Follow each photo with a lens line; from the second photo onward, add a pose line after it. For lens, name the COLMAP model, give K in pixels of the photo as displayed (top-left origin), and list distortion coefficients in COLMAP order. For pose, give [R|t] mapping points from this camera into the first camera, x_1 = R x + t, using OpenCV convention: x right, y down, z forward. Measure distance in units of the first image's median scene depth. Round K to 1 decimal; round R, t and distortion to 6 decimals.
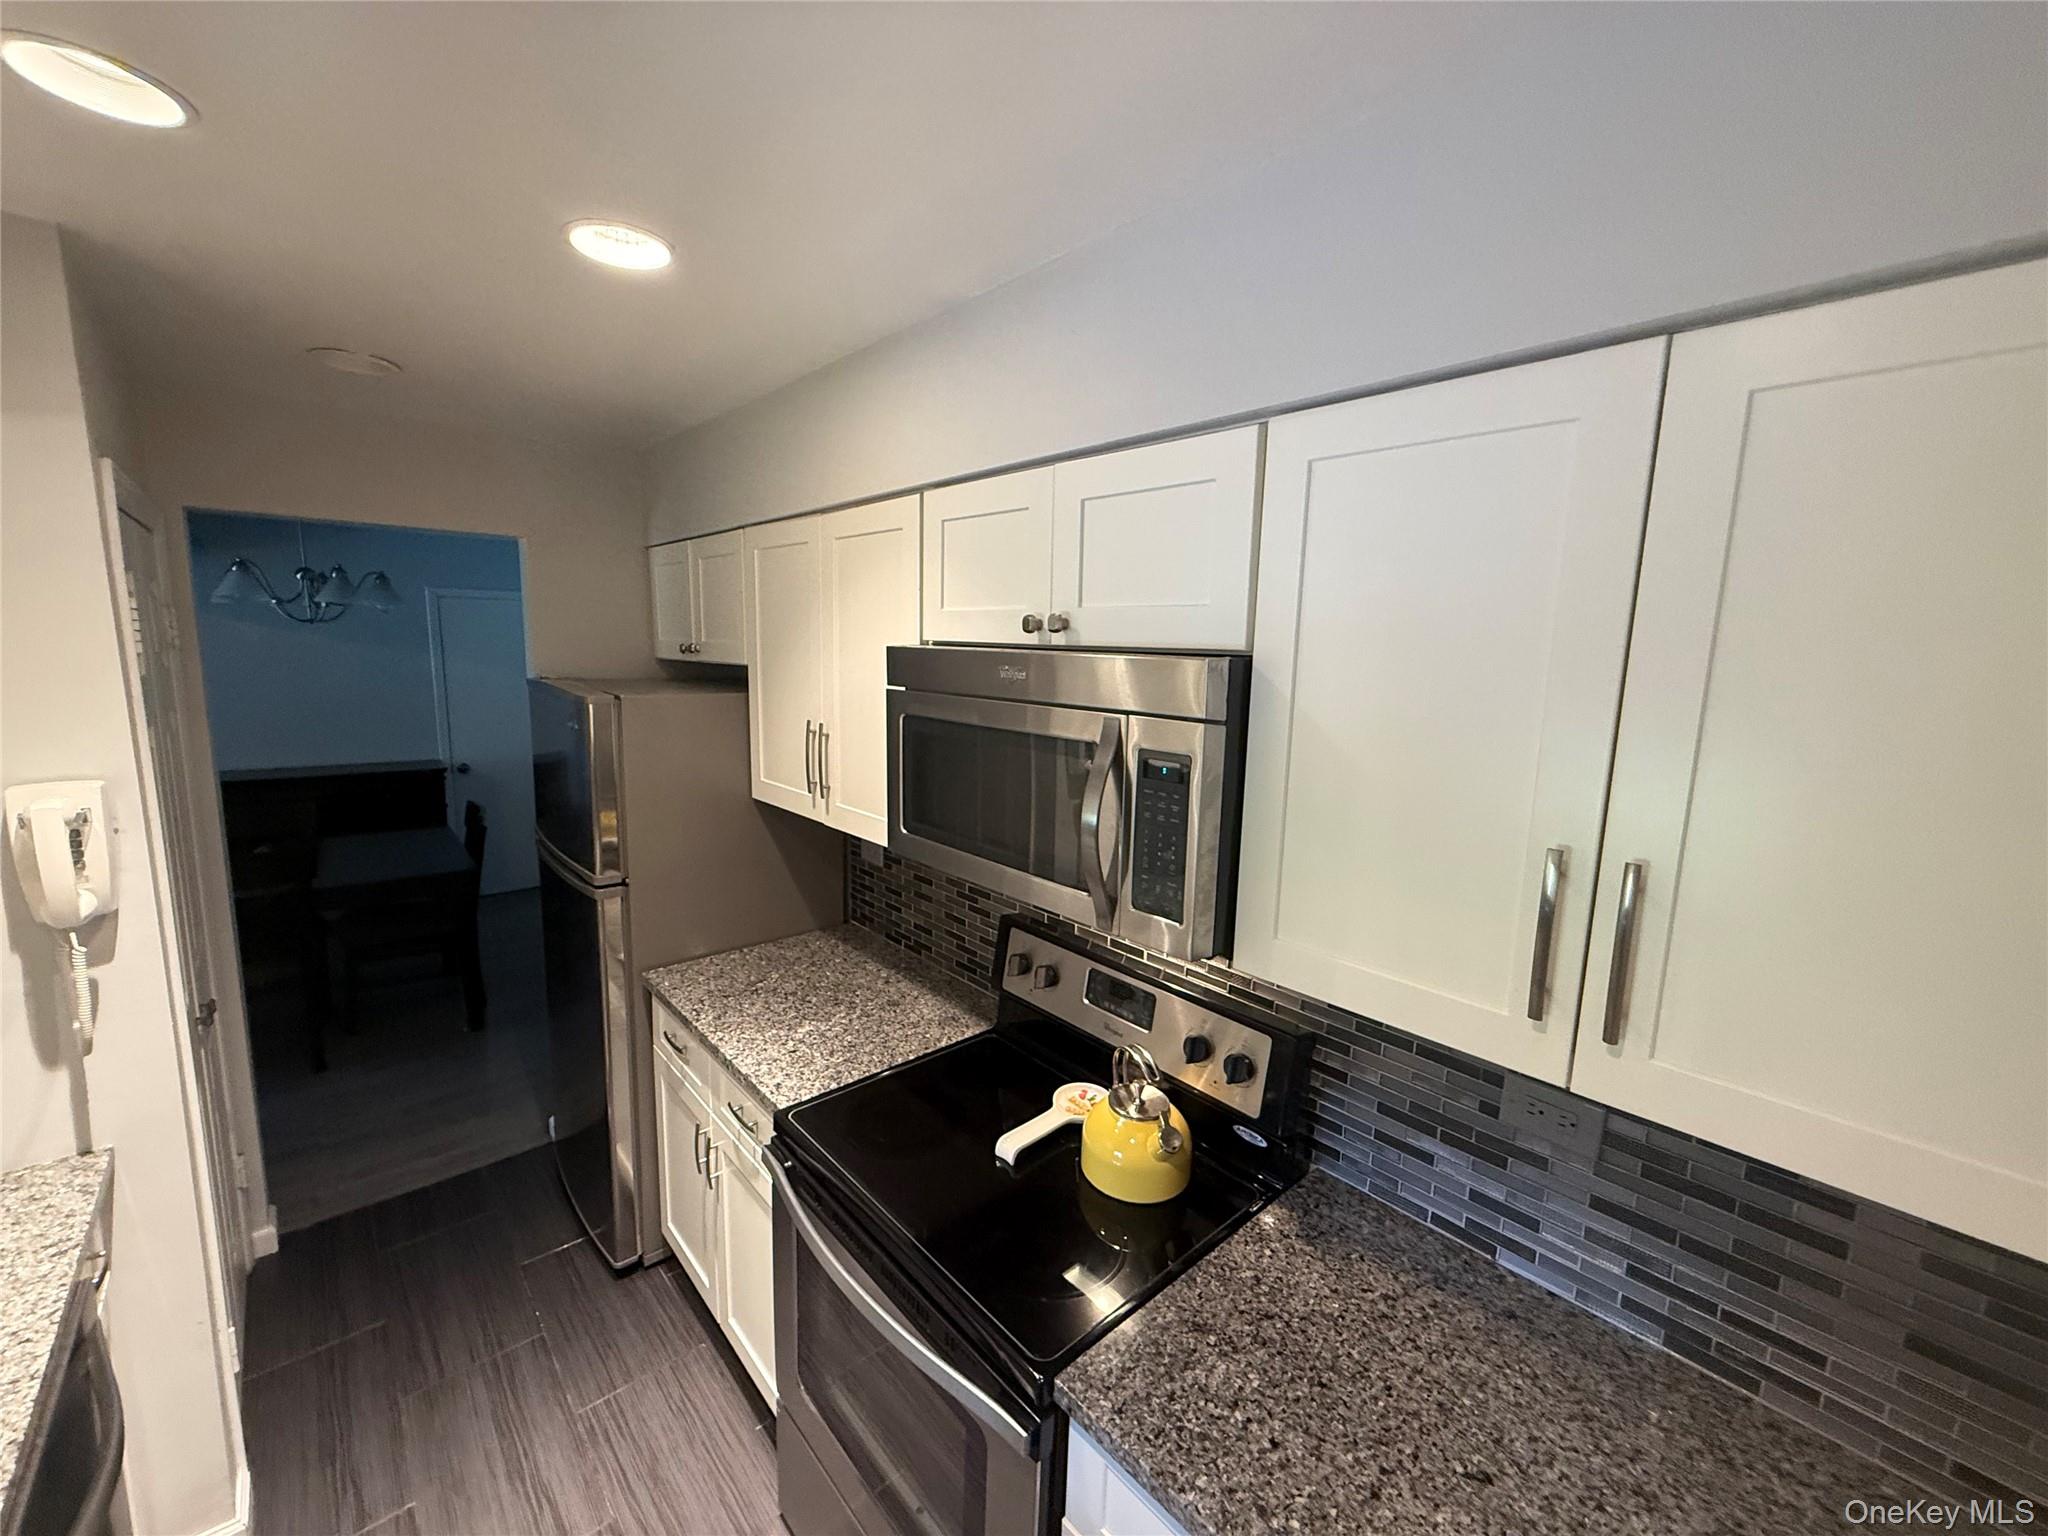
lens RADIAL K [[814.7, 0, 1018.2], [0, 814.7, 765.9], [0, 0, 1]] dist [-0.000742, 0.000038]
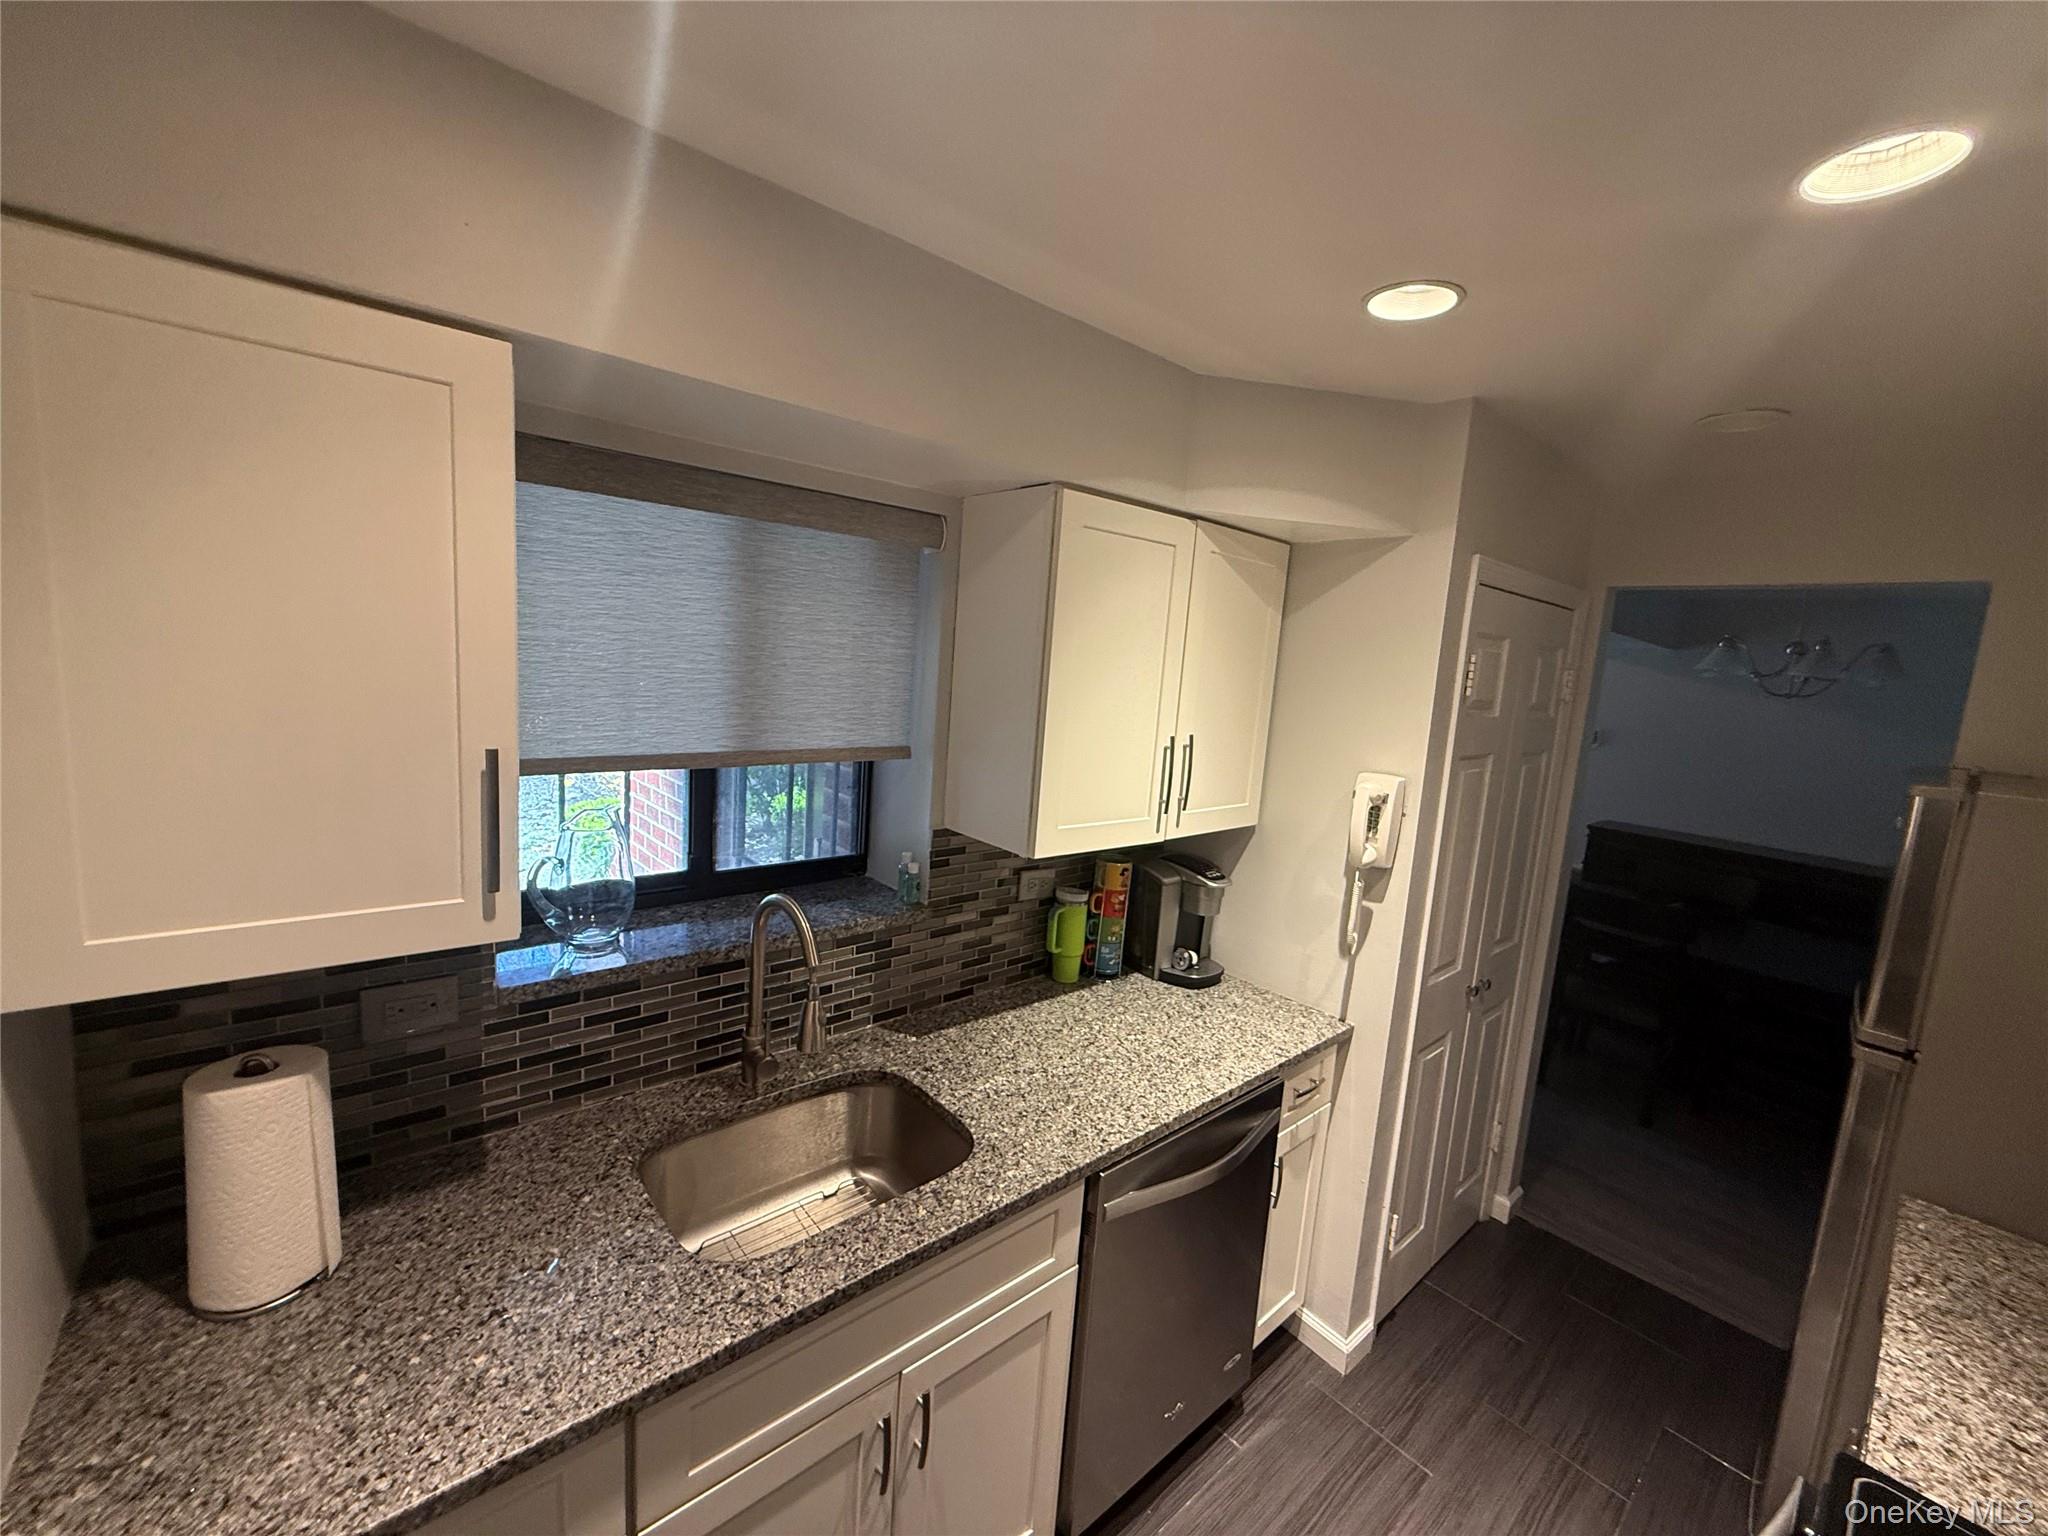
lens RADIAL K [[814.7, 0, 1018.2], [0, 814.7, 765.9], [0, 0, 1]] dist [-0.000742, 0.000038]
pose [[-0.018656, 0.106501, -0.994138, 0.348256], [-0.216638, 0.970259, 0.108008, -0.012519], [0.976074, 0.217383, 0.004971, 0.356269]]
